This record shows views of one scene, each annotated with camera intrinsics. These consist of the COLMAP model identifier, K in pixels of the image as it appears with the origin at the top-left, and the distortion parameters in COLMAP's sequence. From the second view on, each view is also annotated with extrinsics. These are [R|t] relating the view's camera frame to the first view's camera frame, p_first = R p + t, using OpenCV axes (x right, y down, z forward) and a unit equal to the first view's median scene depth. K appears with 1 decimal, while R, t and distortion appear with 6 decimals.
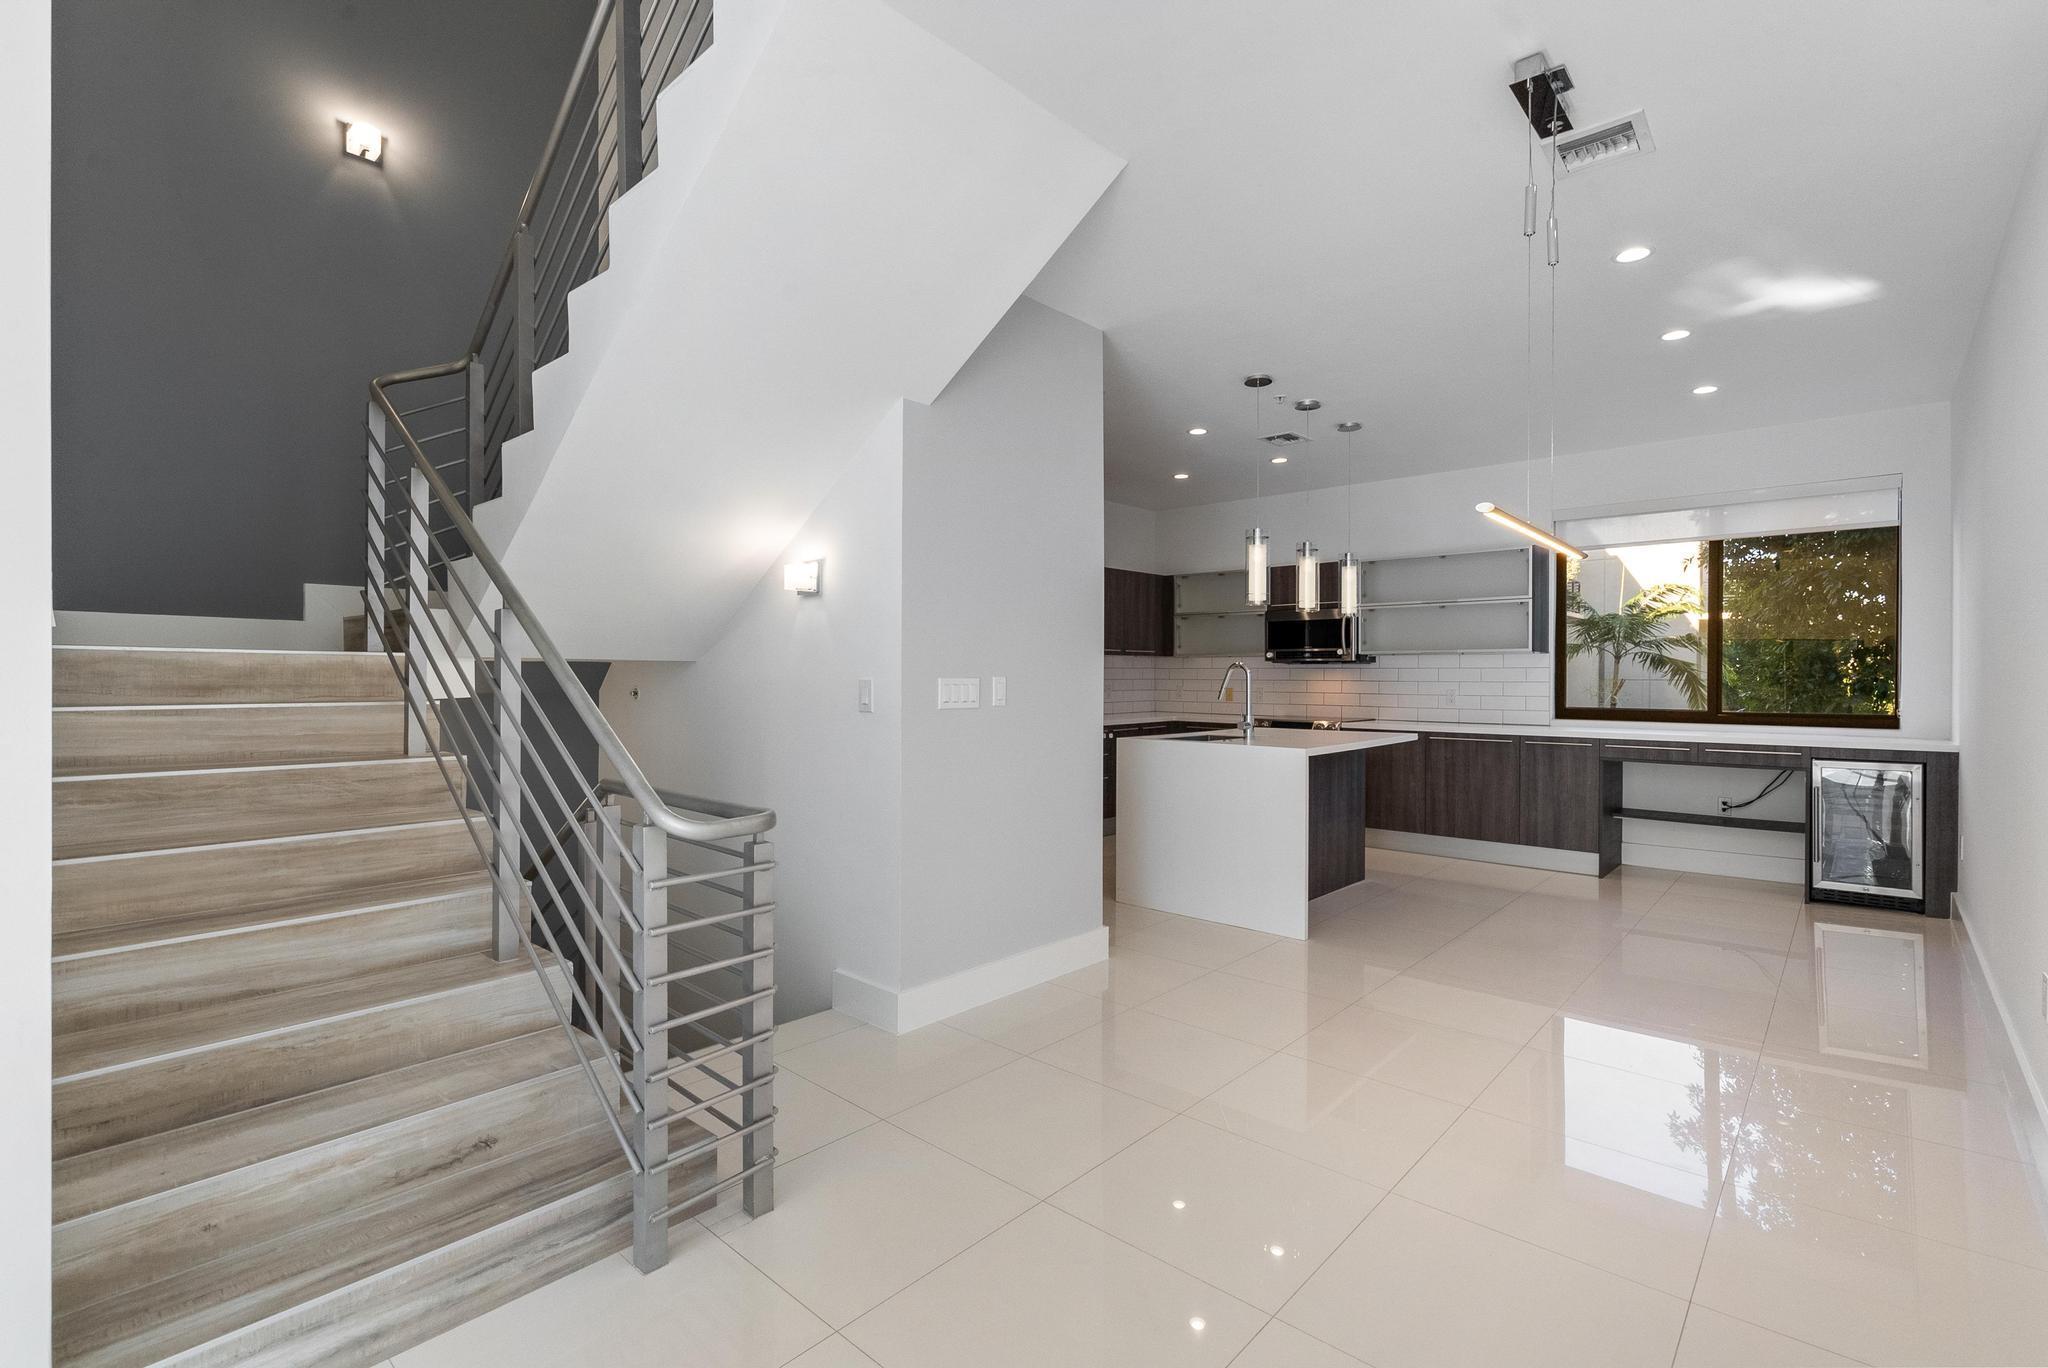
lens RADIAL K [[926.6, 0, 1030.4], [0, 926.6, 683.5], [0, 0, 1]] dist [-0.003741, 0.002185]
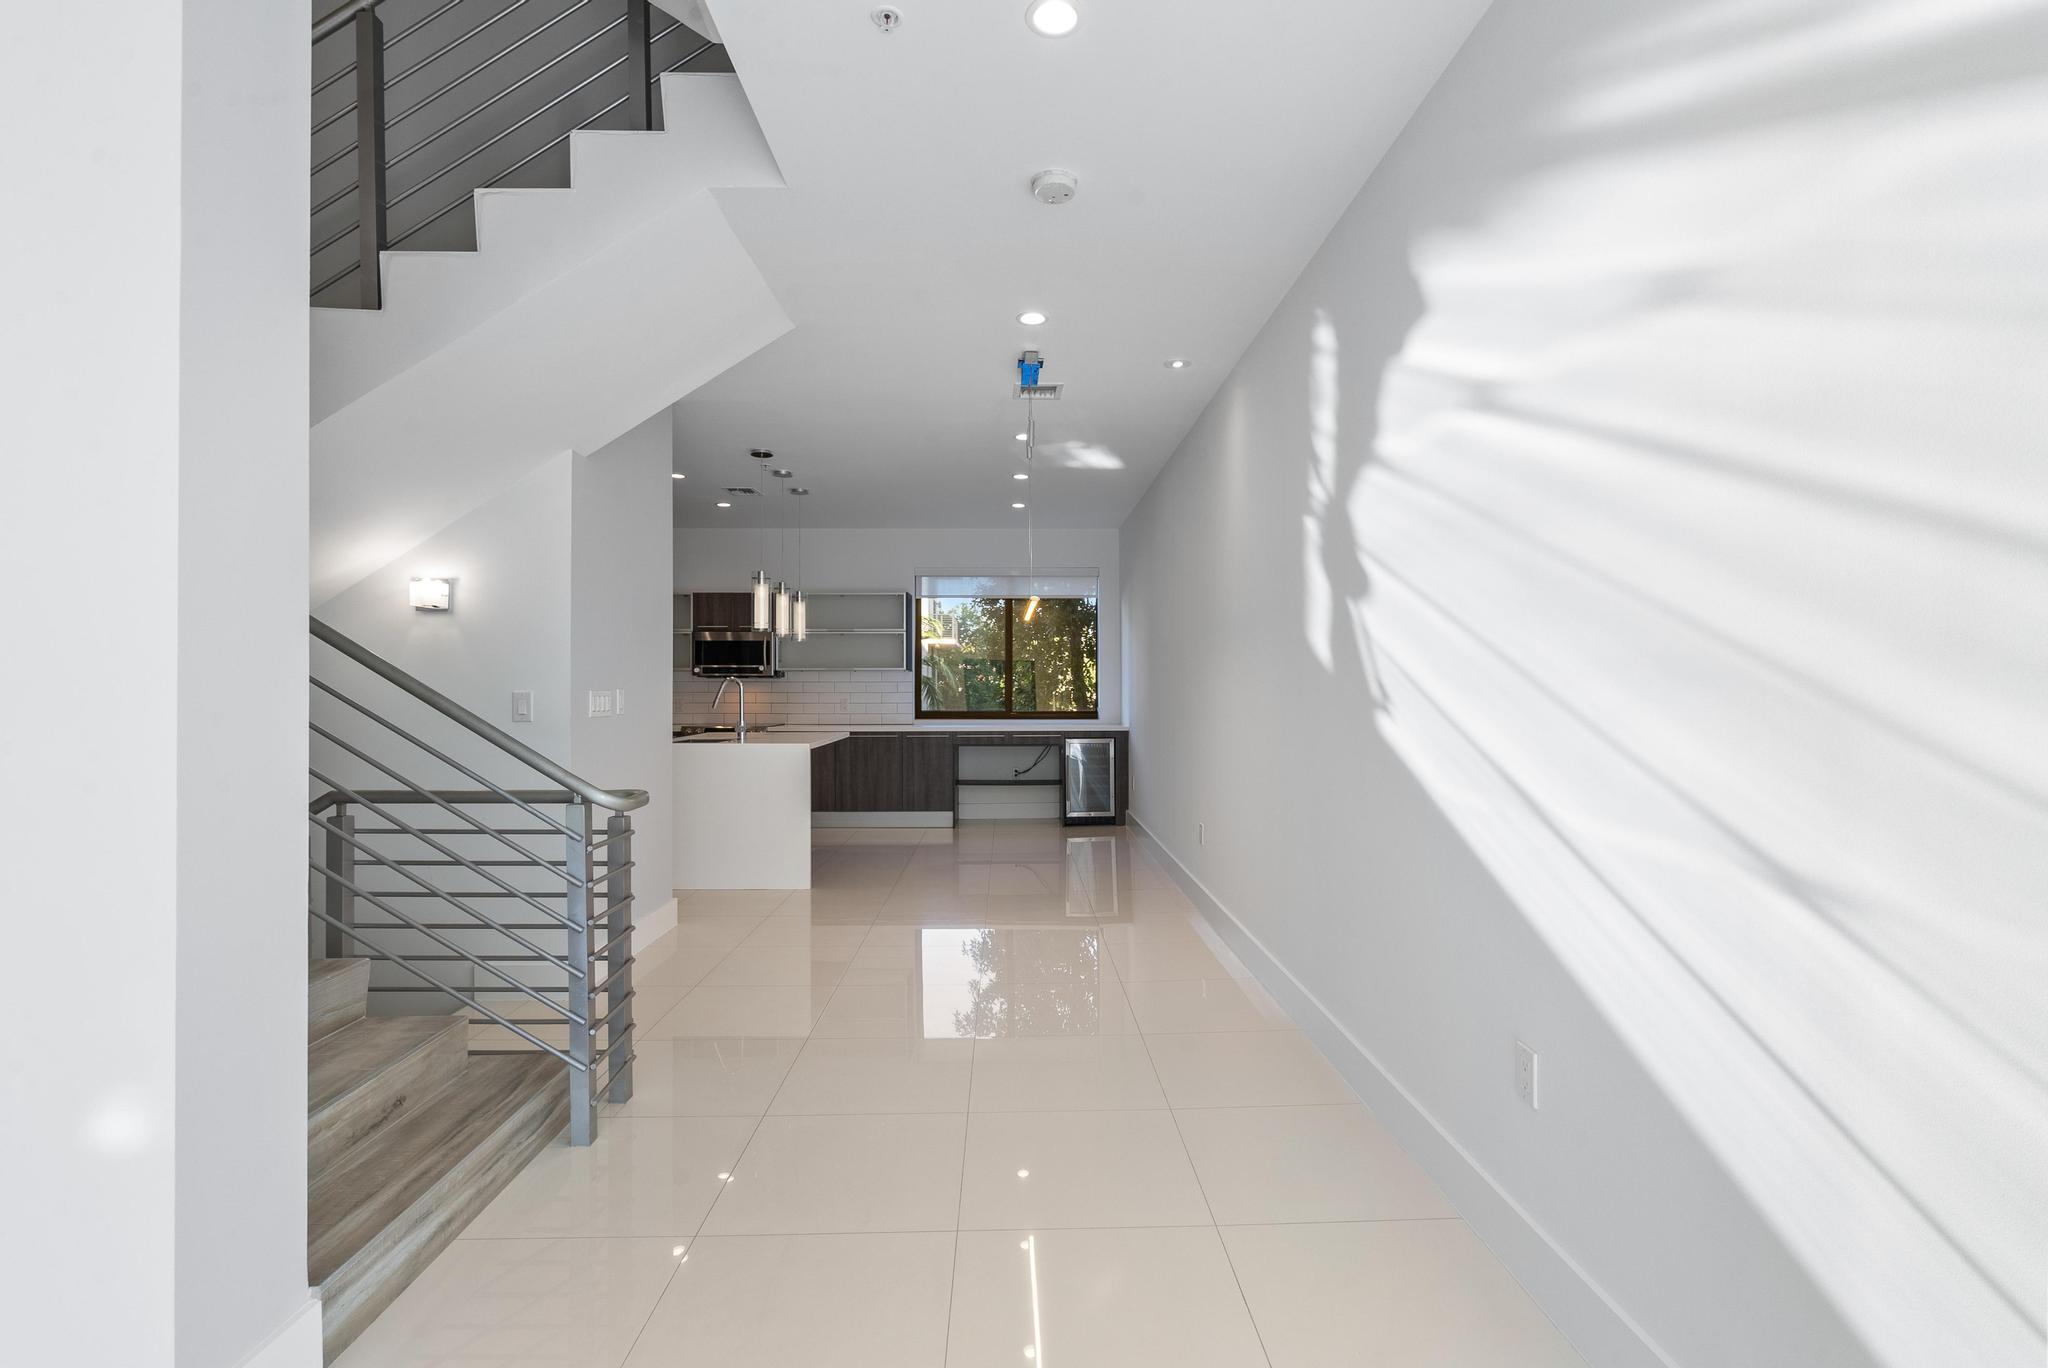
lens RADIAL K [[926.6, 0, 1026.8], [0, 926.6, 691.6], [0, 0, 1]] dist [-0.003741, 0.002185]
pose [[0.726783, -0.004400, 0.686853, -0.292362], [0.007256, 0.999973, -0.001272, 0.000195], [-0.686828, 0.005909, 0.726796, -0.129772]]
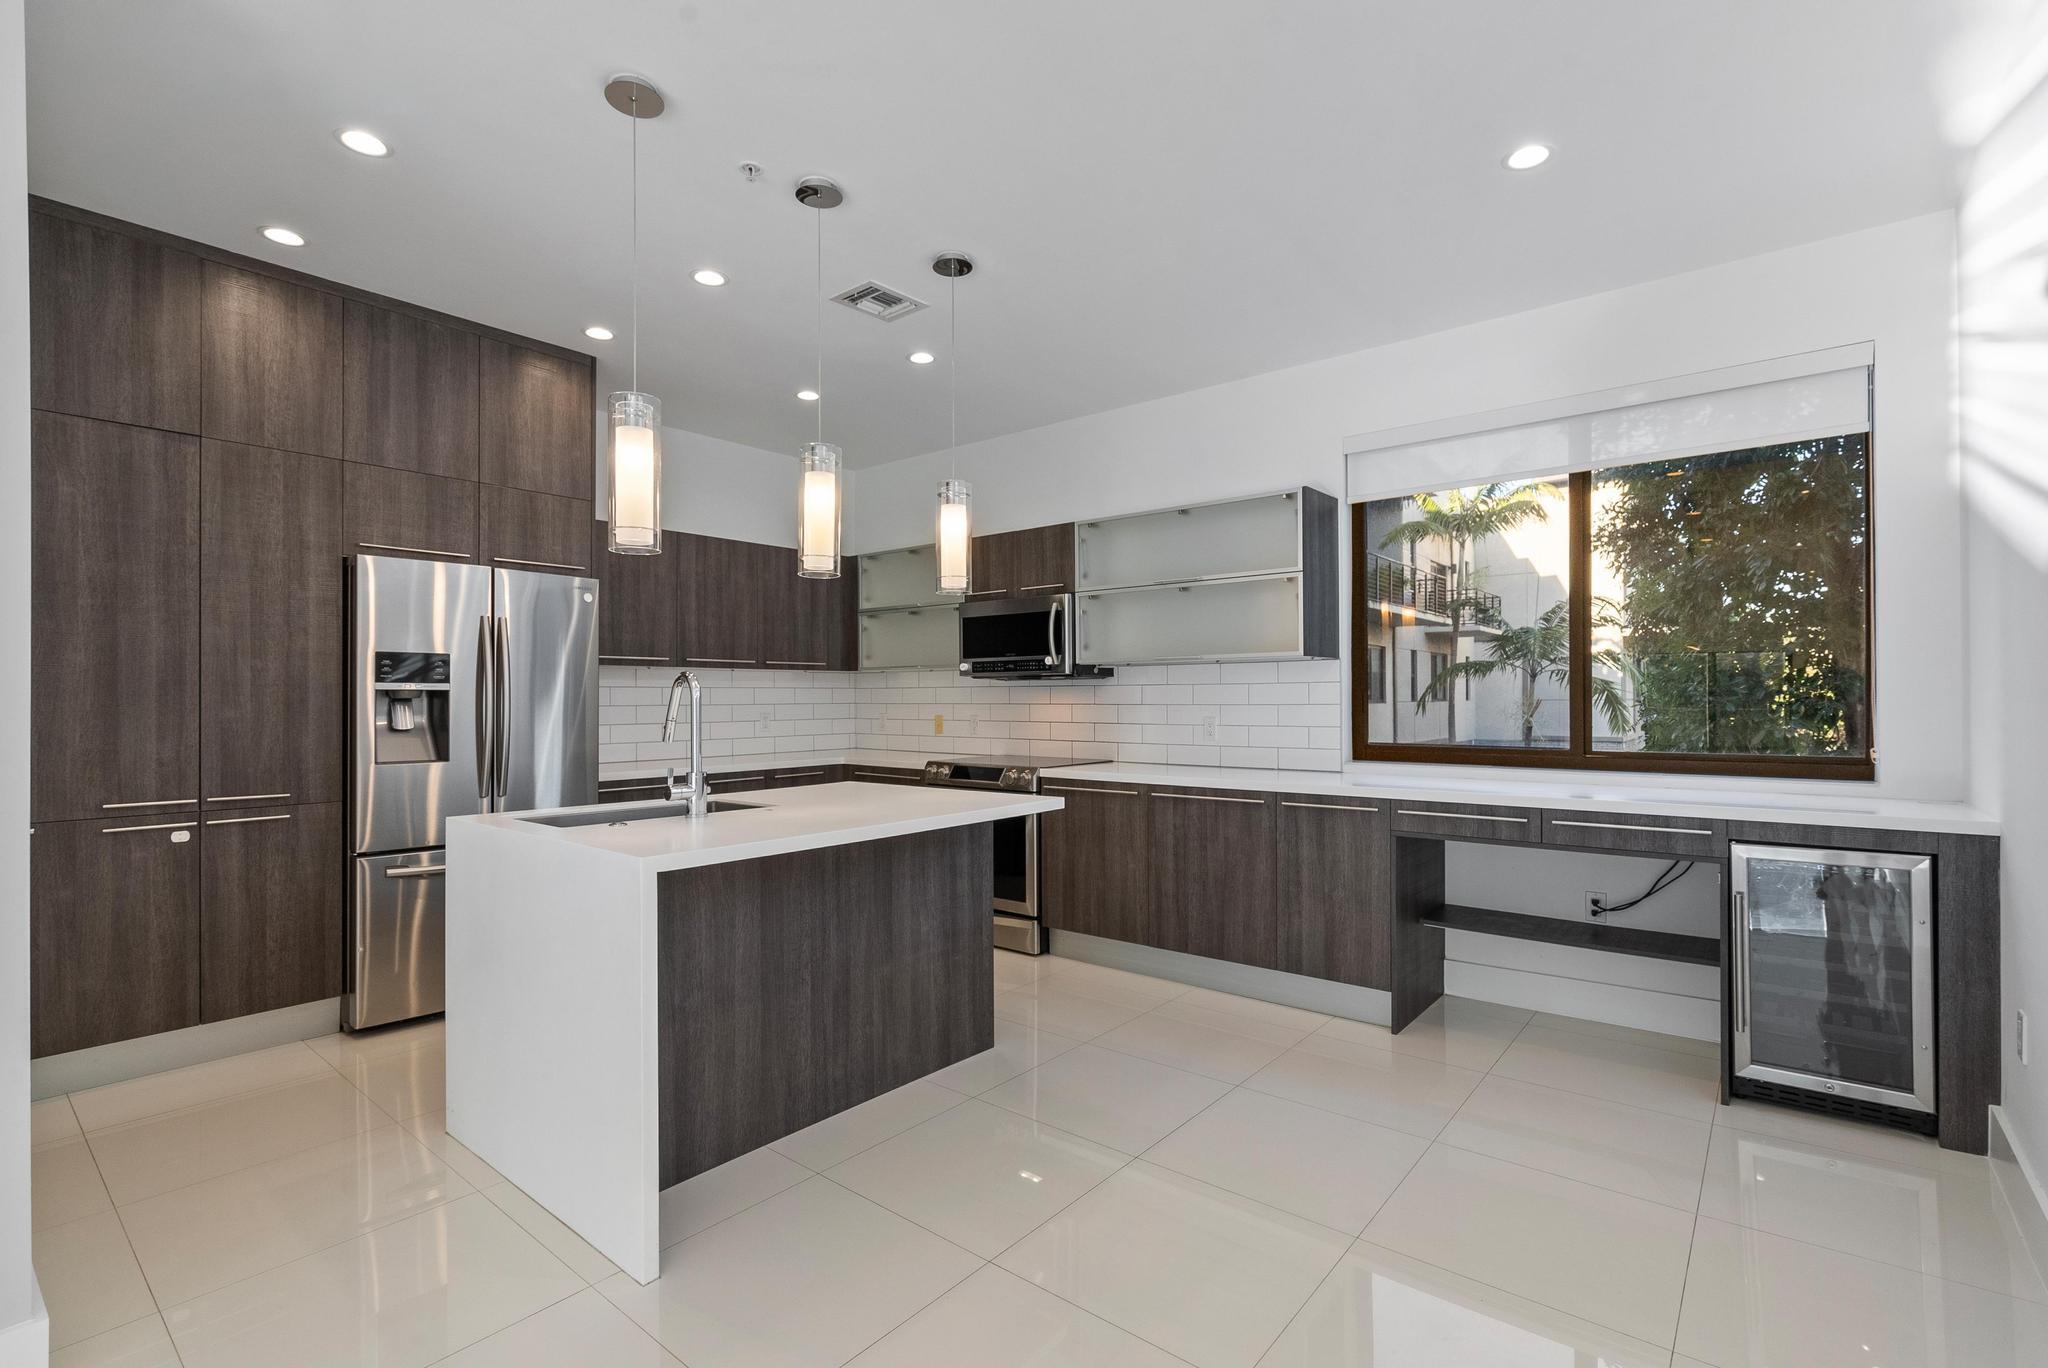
lens RADIAL K [[926.6, 0, 1041.0], [0, 926.6, 700.4], [0, 0, 1]] dist [-0.003741, 0.002185]
pose [[0.998443, -0.006677, 0.055373, 0.356416], [0.007115, 0.999945, -0.007707, -0.000827], [-0.055319, 0.008089, 0.998436, 0.415243]]
